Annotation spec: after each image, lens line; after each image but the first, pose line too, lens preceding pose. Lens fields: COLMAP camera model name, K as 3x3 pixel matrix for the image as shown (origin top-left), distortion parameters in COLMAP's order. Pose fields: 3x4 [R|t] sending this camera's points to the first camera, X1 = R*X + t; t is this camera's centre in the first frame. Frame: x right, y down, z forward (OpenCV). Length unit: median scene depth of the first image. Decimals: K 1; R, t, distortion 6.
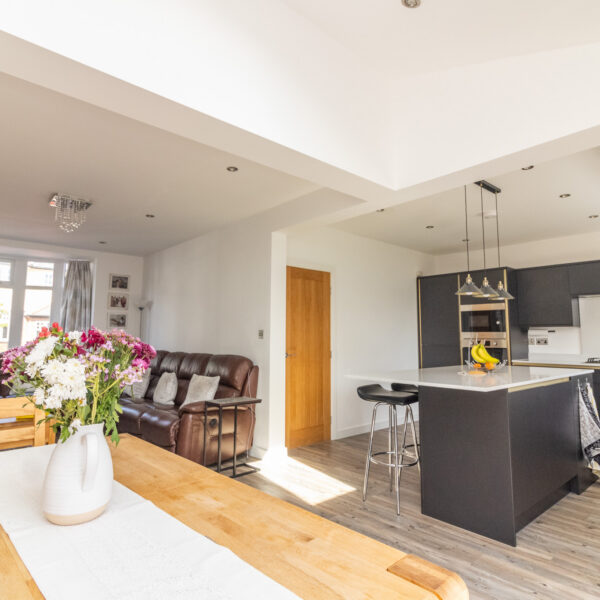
lens RADIAL K [[416.4, 0, 300.6], [0, 416.4, 292.8], [0, 0, 1]] dist [-0.002737, 0.000441]
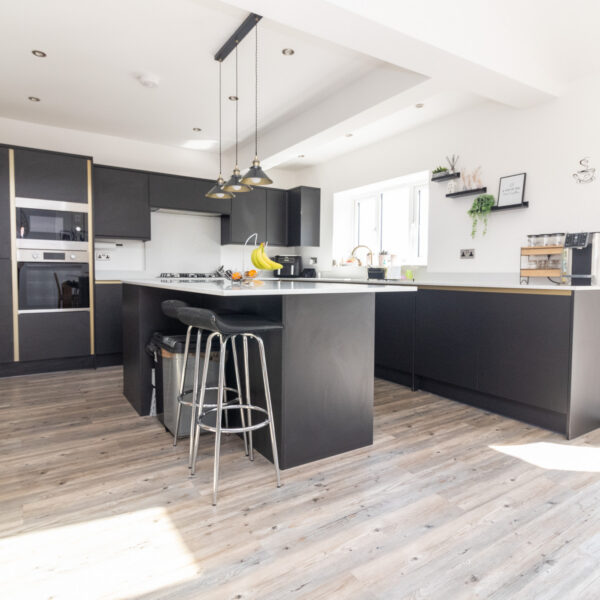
lens RADIAL K [[416.4, 0, 300.6], [0, 416.4, 292.8], [0, 0, 1]] dist [-0.002737, 0.000441]
pose [[0.150354, -0.048581, 0.987438, -0.218846], [-0.117066, 0.990890, 0.066576, 0.088638], [-0.981677, -0.125605, 0.143297, 0.475489]]
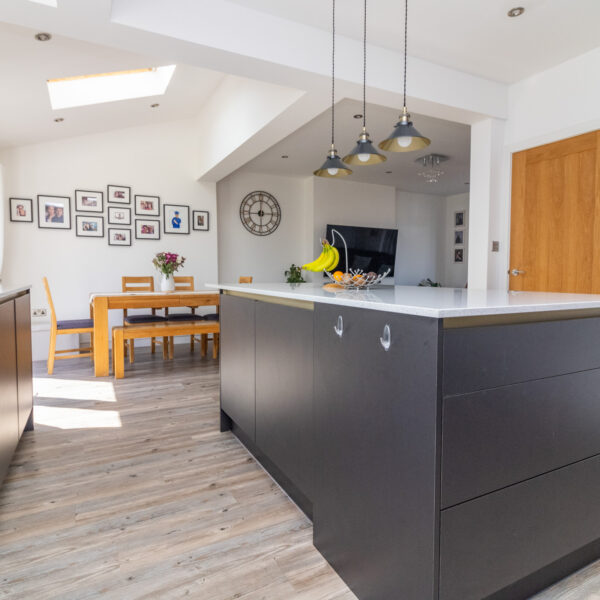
lens RADIAL K [[416.4, 0, 300.6], [0, 416.4, 292.8], [0, 0, 1]] dist [-0.002737, 0.000441]
pose [[-0.246629, 0.044687, -0.968079, 0.670302], [0.103037, 0.994483, 0.019656, 0.109263], [0.963617, -0.094900, -0.249872, 0.671202]]
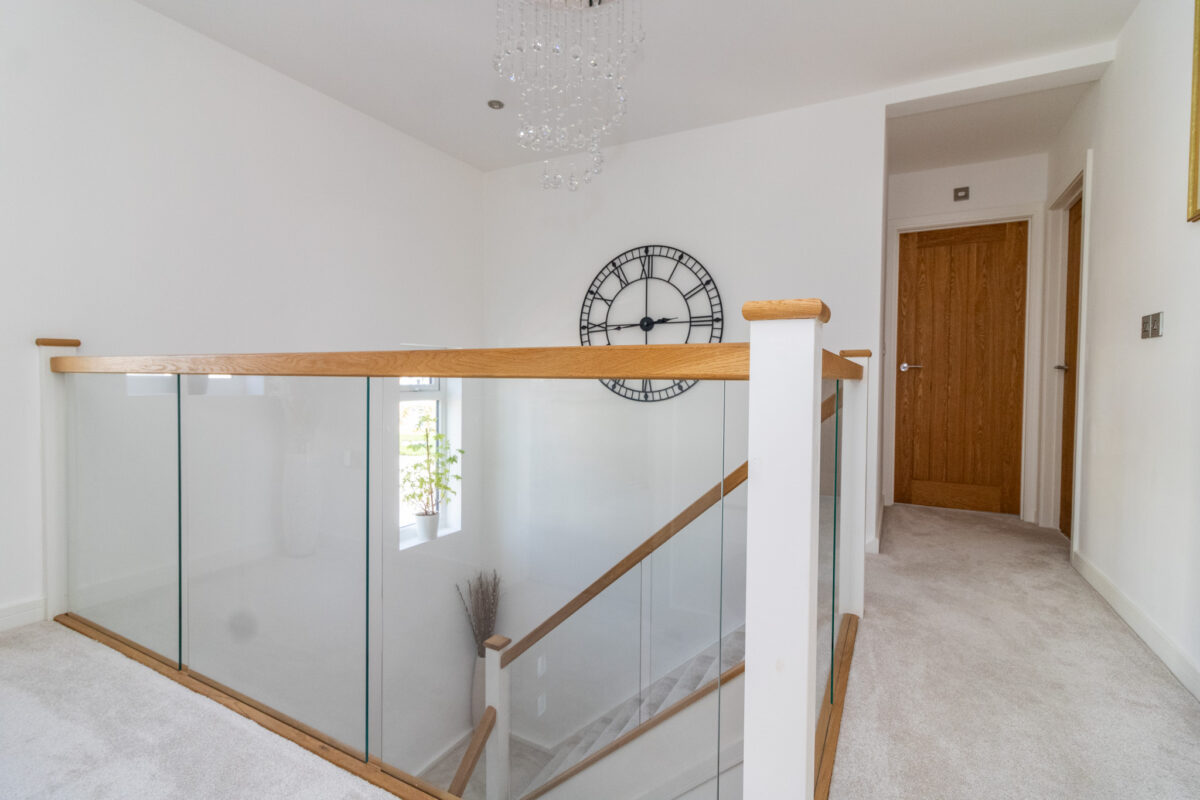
lens RADIAL K [[556.4, 0, 608.0], [0, 556.4, 391.2], [0, 0, 1]] dist [0.001388, 0.000245]
pose [[-0.939874, -0.007490, -0.341440, -0.303428], [0.023076, 0.996082, -0.085372, -0.015805], [0.340741, -0.088118, -0.936019, 0.687397]]
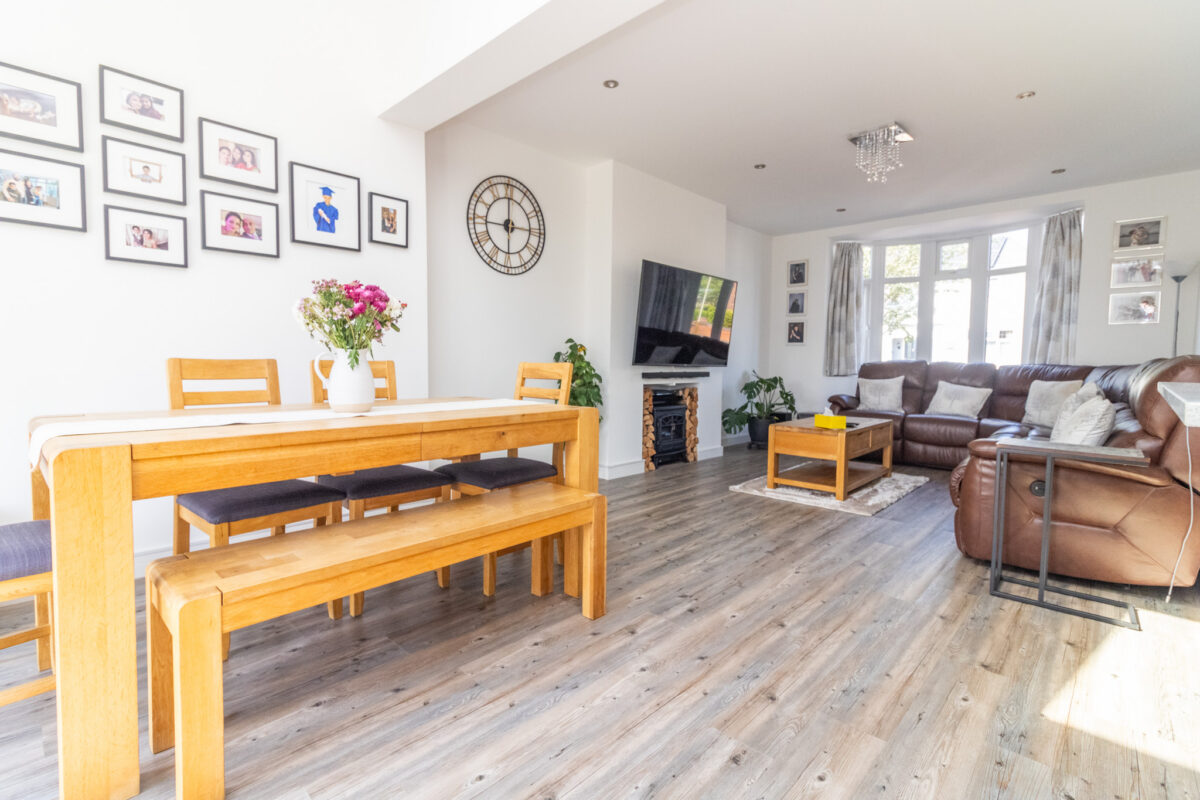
lens RADIAL K [[555.2, 0, 602.3], [0, 555.2, 390.3], [0, 0, 1]] dist [0.002372, 0.000772]
pose [[0.076647, 0.047899, -0.995907, 0.271396], [0.097727, 0.993675, 0.055313, 0.080297], [0.992257, -0.101567, 0.071481, 0.326534]]
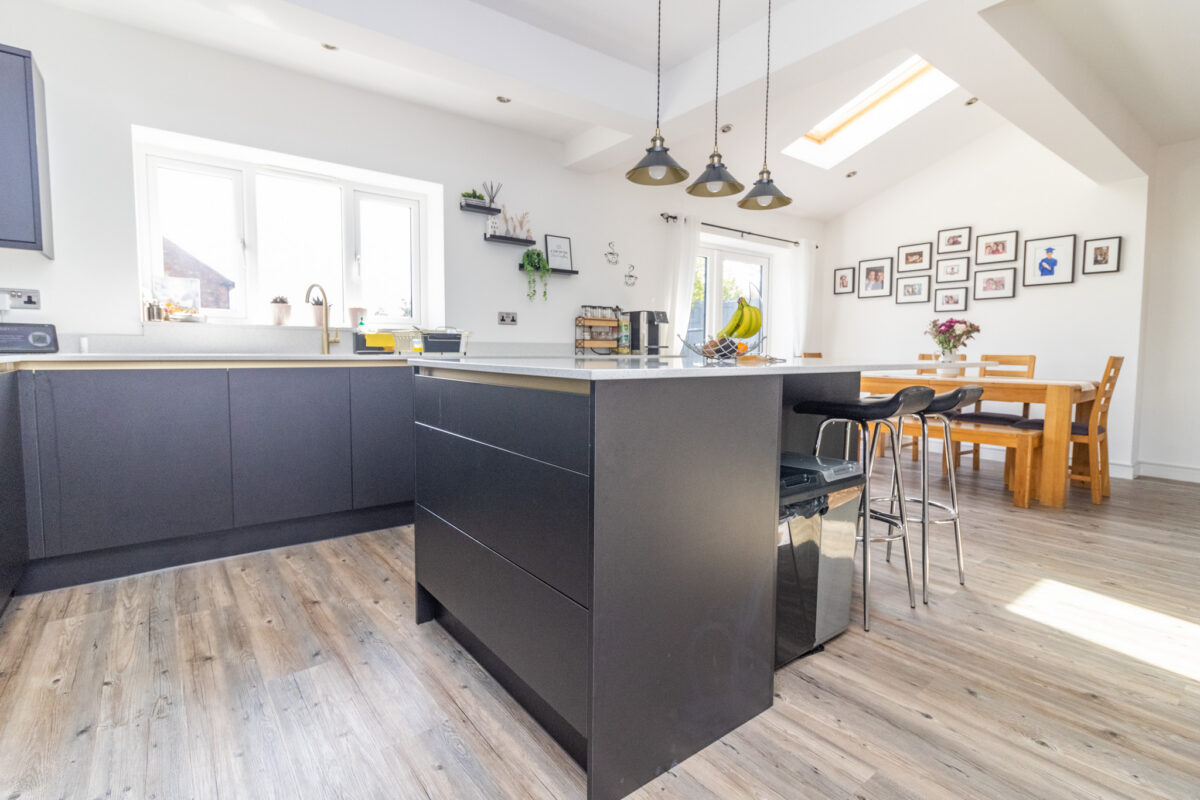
lens RADIAL K [[563.3, 0, 597.8], [0, 563.3, 388.9], [0, 0, 1]] dist [0.000836, 0.000619]
pose [[-0.996704, -0.016705, 0.079380, 0.334935], [-0.019948, 0.998991, -0.040231, 0.156936], [-0.078628, -0.041682, -0.996032, 1.030103]]
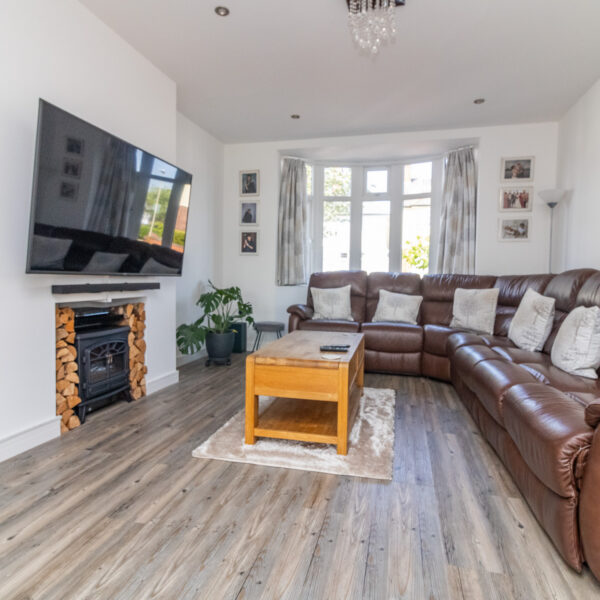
lens RADIAL K [[416.4, 0, 300.6], [0, 416.4, 292.8], [0, 0, 1]] dist [-0.002737, 0.000441]
pose [[0.555178, 0.037045, -0.830906, -0.097312], [0.078994, 0.992143, 0.097014, 0.093883], [0.827972, -0.119497, 0.547890, 0.429933]]
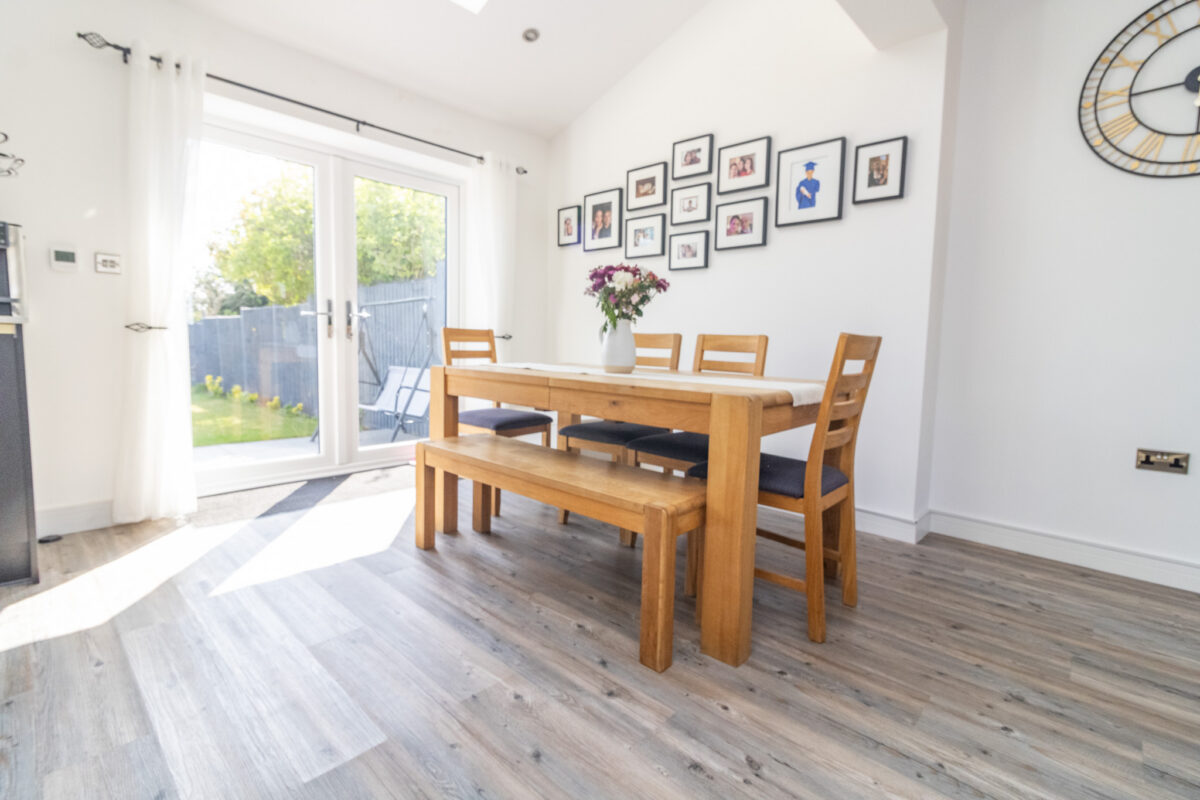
lens RADIAL K [[553.1, 0, 599.1], [0, 553.1, 386.9], [0, 0, 1]] dist [0.003858, 0.000794]
pose [[-0.996668, -0.026626, -0.077098, -0.051704], [-0.024717, 0.999367, -0.025603, 0.120997], [0.077731, -0.023612, -0.996695, 0.620697]]
